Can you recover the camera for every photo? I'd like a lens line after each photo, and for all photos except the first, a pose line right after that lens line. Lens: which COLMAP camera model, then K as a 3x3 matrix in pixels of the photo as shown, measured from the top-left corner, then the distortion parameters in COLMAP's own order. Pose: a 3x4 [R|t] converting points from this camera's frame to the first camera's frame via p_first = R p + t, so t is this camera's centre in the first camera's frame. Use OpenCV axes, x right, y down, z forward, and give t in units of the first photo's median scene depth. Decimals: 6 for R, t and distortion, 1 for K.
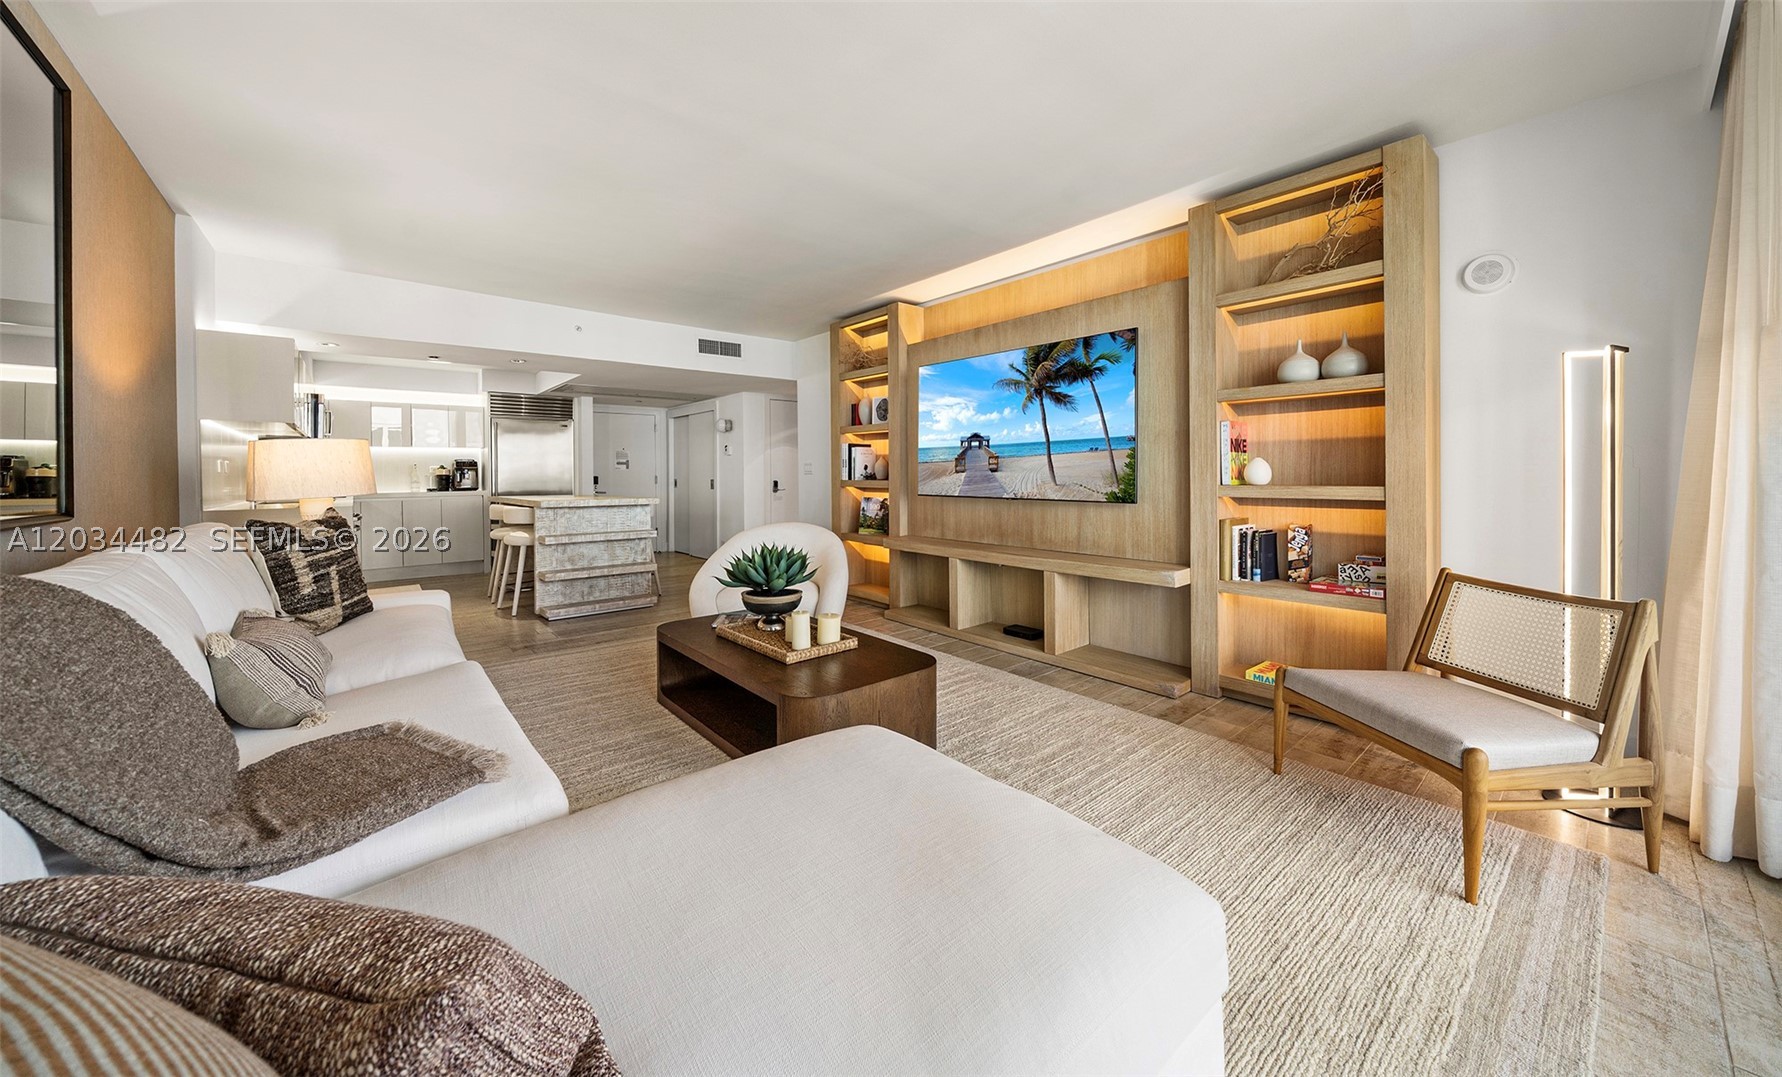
lens RADIAL K [[616.6, 0, 878.4], [0, 616.6, 478.0], [0, 0, 1]] dist [-0.007762, 0.000283]
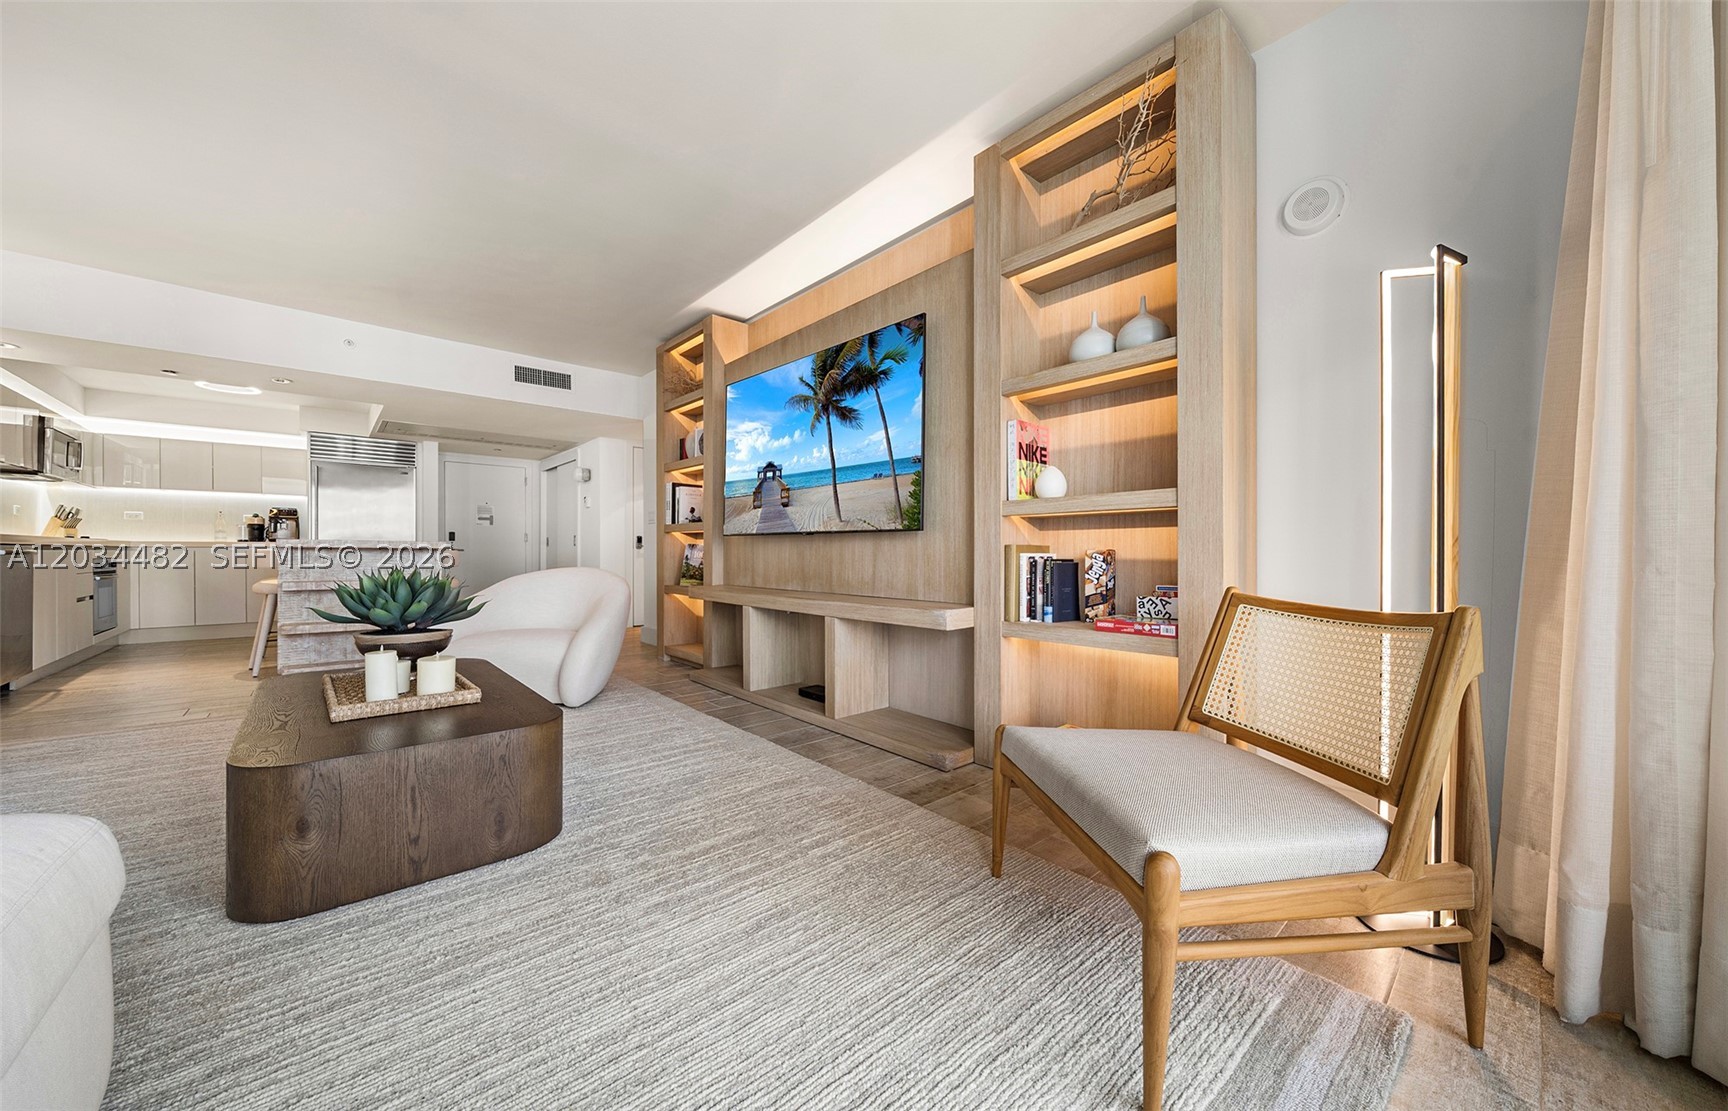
lens RADIAL K [[608.4, 0, 864.0], [0, 608.4, 555.5], [0, 0, 1]] dist [-0.006469, -0.000293]
pose [[0.999336, 0.009104, 0.035277, 0.347399], [-0.008990, 0.999954, -0.003401, 0.085992], [-0.035306, 0.003082, 0.999372, 0.225801]]
